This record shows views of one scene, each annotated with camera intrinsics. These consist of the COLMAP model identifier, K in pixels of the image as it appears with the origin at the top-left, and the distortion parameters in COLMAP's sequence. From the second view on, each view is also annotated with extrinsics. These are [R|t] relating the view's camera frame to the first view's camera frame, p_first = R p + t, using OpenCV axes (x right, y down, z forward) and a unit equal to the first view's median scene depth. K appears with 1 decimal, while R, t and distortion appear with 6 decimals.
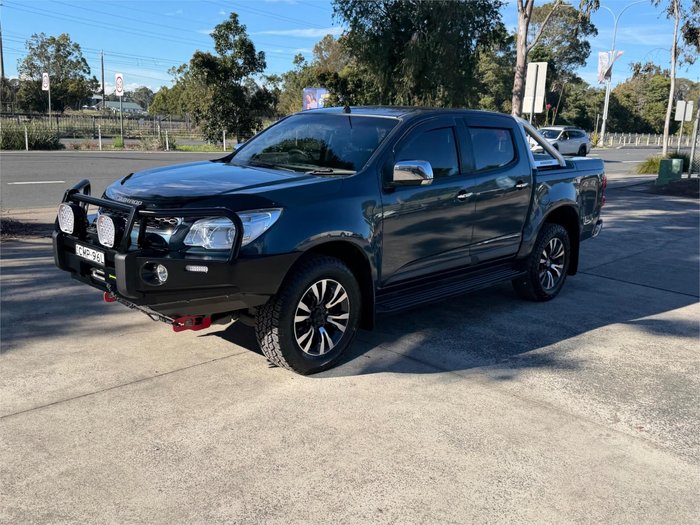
lens RADIAL K [[680.1, 0, 347.6], [0, 680.1, 258.9], [0, 0, 1]] dist [0.018906, 0.000000]
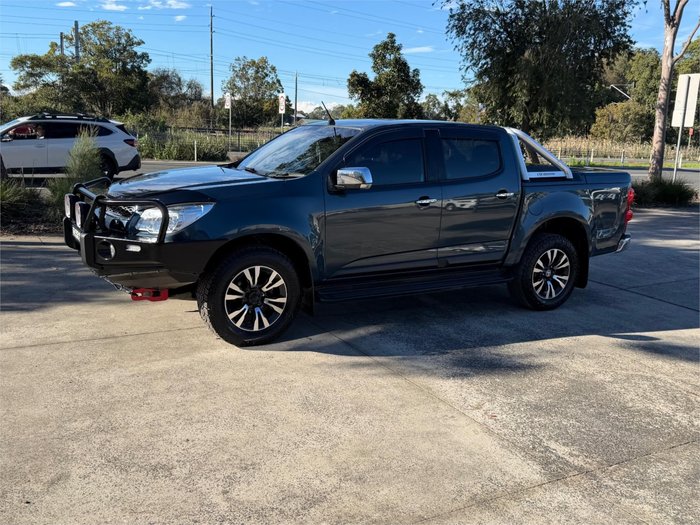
lens RADIAL K [[680.1, 0, 348.1], [0, 680.1, 258.0], [0, 0, 1]] dist [0.018906, 0.000000]
pose [[0.962644, 0.052198, -0.265691, 0.342123], [-0.058567, 0.998154, -0.016102, 0.021387], [0.264360, 0.031061, 0.963924, -0.068956]]
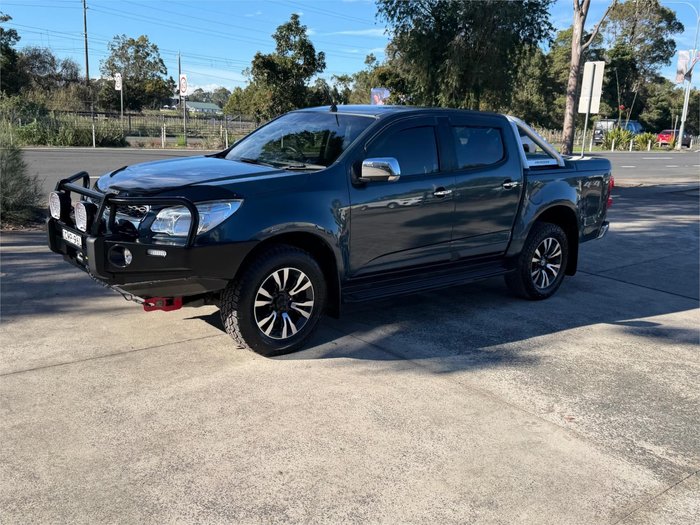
lens RADIAL K [[680.1, 0, 346.8], [0, 680.1, 270.8], [0, 0, 1]] dist [0.018906, 0.000000]
pose [[0.994189, 0.029138, -0.103626, 0.137114], [-0.027496, 0.999473, 0.017241, 0.011326], [0.104074, -0.014292, 0.994467, -0.039730]]
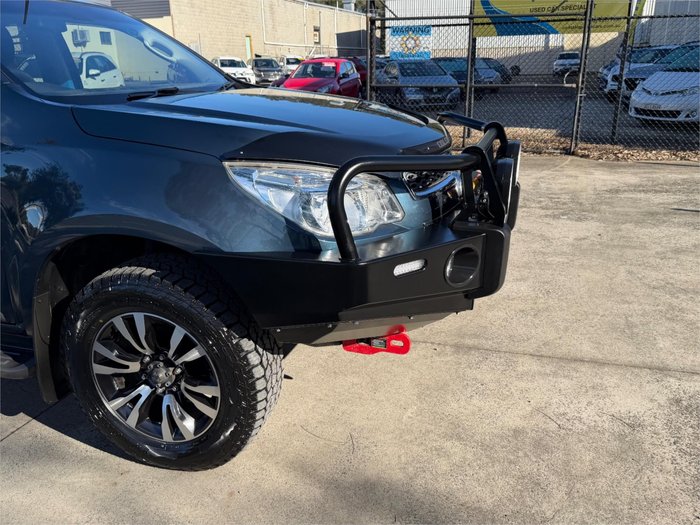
lens RADIAL K [[577.8, 0, 350.6], [0, 577.8, 266.1], [0, 0, 1]] dist [0.081202, -0.105024]
pose [[-0.444764, -0.327026, 0.833810, -0.618946], [0.181646, 0.878675, 0.441514, -0.192495], [-0.877034, 0.347828, -0.331400, 1.027877]]
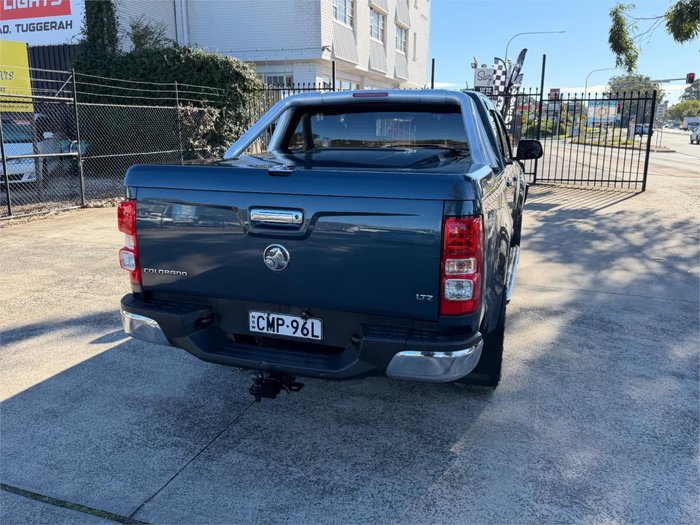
lens RADIAL K [[570.2, 0, 346.9], [0, 570.2, 252.0], [0, 0, 1]] dist [0.067360, -0.107492]
pose [[-0.899841, 0.034724, -0.434833, 0.562488], [-0.139754, 0.921335, 0.362781, -0.339893], [0.413225, 0.387215, -0.824203, 1.892529]]
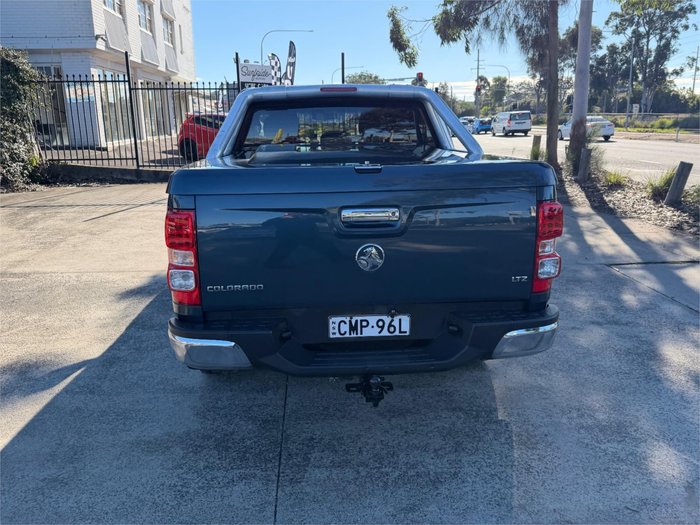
lens RADIAL K [[570.2, 0, 342.6], [0, 570.2, 253.6], [0, 0, 1]] dist [0.067360, -0.107492]
pose [[-0.659450, 0.123240, -0.741578, 0.761950], [-0.174857, 0.934268, 0.310754, -0.297992], [0.731130, 0.334597, -0.594554, 1.737801]]
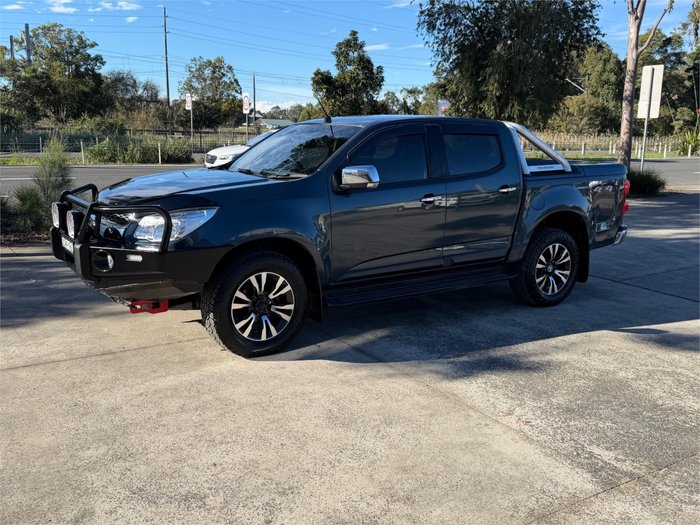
lens RADIAL K [[680.1, 0, 344.4], [0, 680.1, 257.0], [0, 0, 1]] dist [0.018906, 0.000000]
pose [[0.976086, 0.020259, -0.216439, 0.268333], [-0.024710, 0.999535, -0.017879, 0.017836], [0.215976, 0.022799, 0.976132, -0.044849]]
